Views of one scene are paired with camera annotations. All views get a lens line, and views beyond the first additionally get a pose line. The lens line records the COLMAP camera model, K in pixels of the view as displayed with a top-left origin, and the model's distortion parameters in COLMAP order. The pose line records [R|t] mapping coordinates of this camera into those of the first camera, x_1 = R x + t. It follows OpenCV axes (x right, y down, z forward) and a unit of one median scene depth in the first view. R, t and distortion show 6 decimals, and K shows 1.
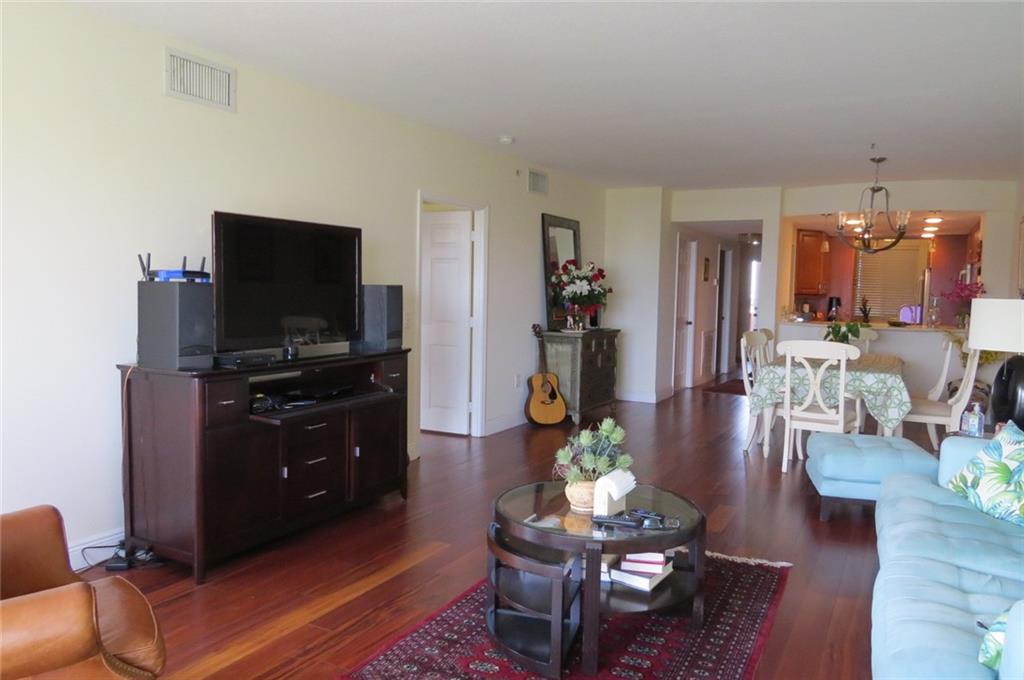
lens RADIAL K [[735.9, 0, 513.5], [0, 735.9, 341.3], [0, 0, 1]] dist [-0.020856, 0.012264]
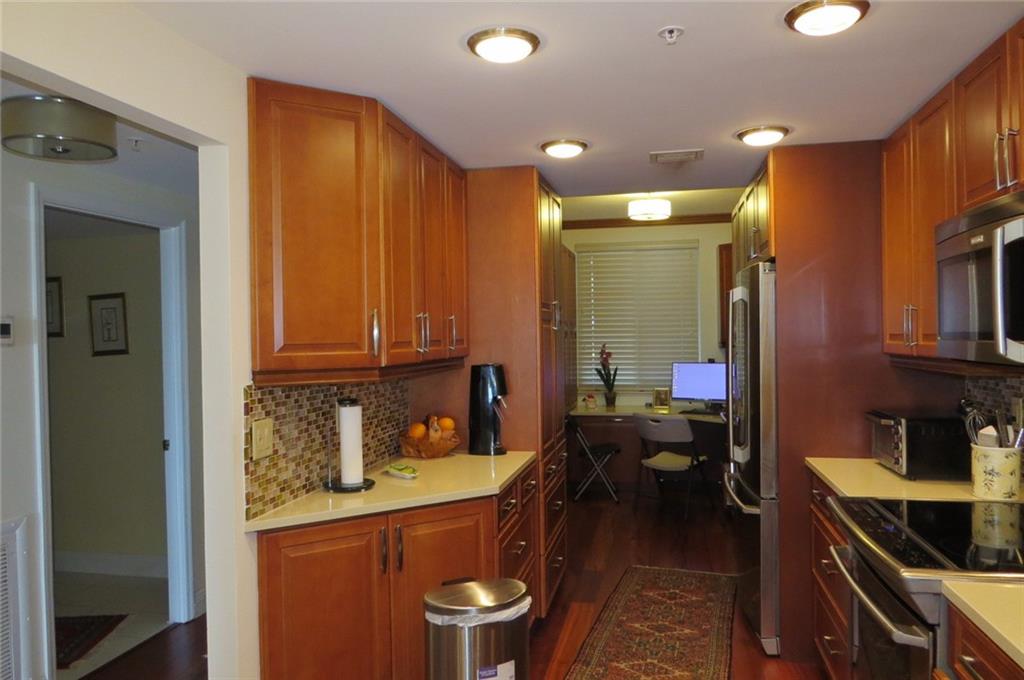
lens RADIAL K [[735.9, 0, 511.9], [0, 735.9, 340.8], [0, 0, 1]] dist [-0.020856, 0.012264]
pose [[0.957488, -0.042340, 0.285350, 0.692857], [0.060523, 0.996639, -0.055201, -0.101213], [-0.282054, 0.070125, 0.956832, 1.355379]]
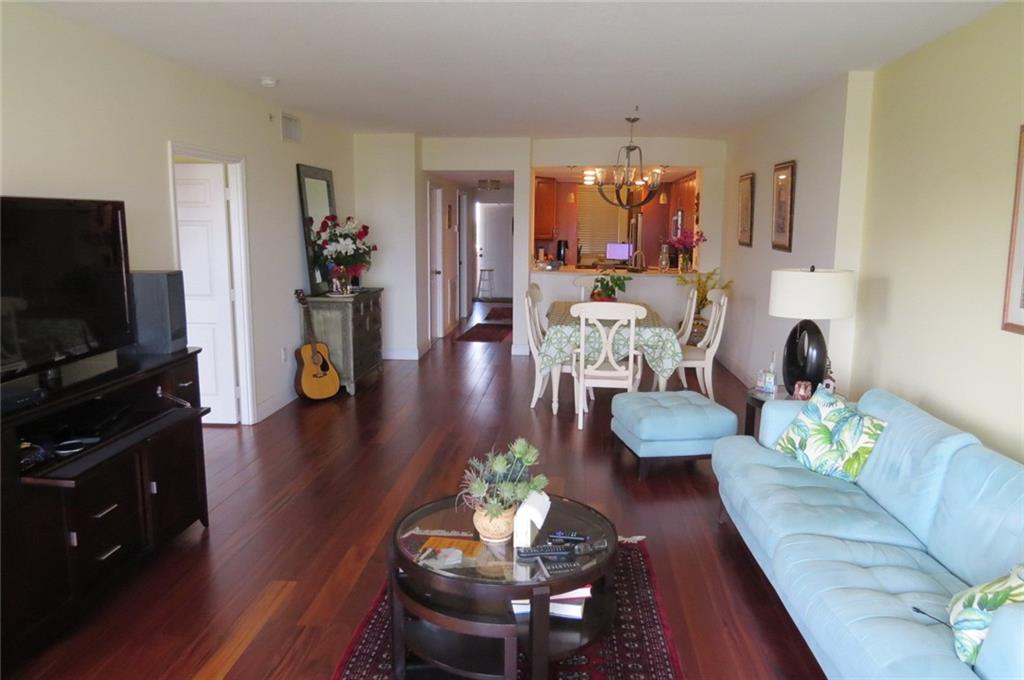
lens RADIAL K [[735.9, 0, 512.7], [0, 735.9, 340.6], [0, 0, 1]] dist [-0.020856, 0.012264]
pose [[0.916531, -0.077706, 0.392343, -0.107410], [0.040856, 0.994004, 0.101426, -0.051090], [-0.397871, -0.076930, 0.914210, 0.088661]]
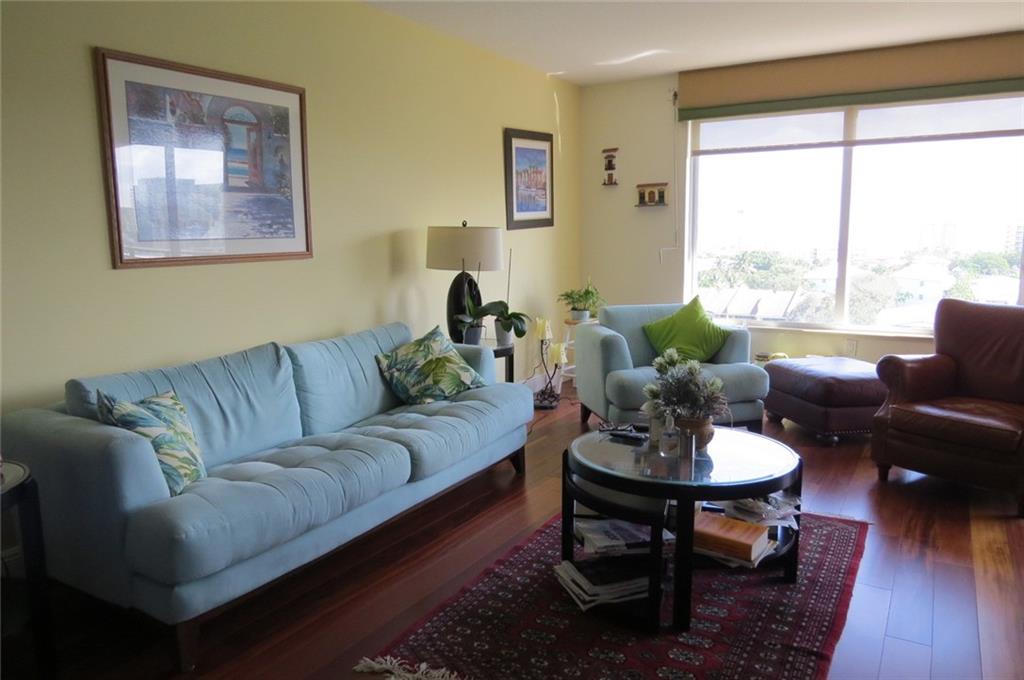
lens RADIAL K [[735.9, 0, 512.2], [0, 735.9, 338.7], [0, 0, 1]] dist [-0.020856, 0.012264]
pose [[-0.999045, -0.019424, 0.039149, 0.139167], [-0.010652, 0.977010, 0.212926, -0.053026], [-0.042384, 0.212306, -0.976284, 0.920642]]
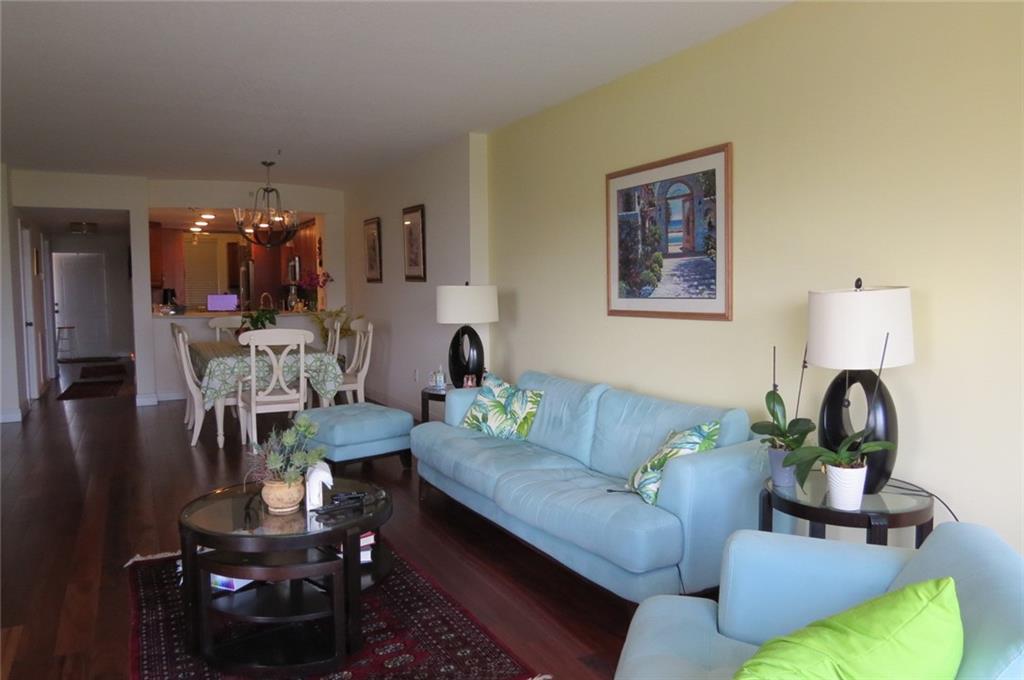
lens RADIAL K [[735.9, 0, 511.1], [0, 735.9, 337.3], [0, 0, 1]] dist [-0.020856, 0.012264]
pose [[0.560058, -0.085398, 0.824040, -0.257045], [0.078535, 0.995666, 0.049808, -0.013558], [-0.824722, 0.036821, 0.564338, 0.087846]]
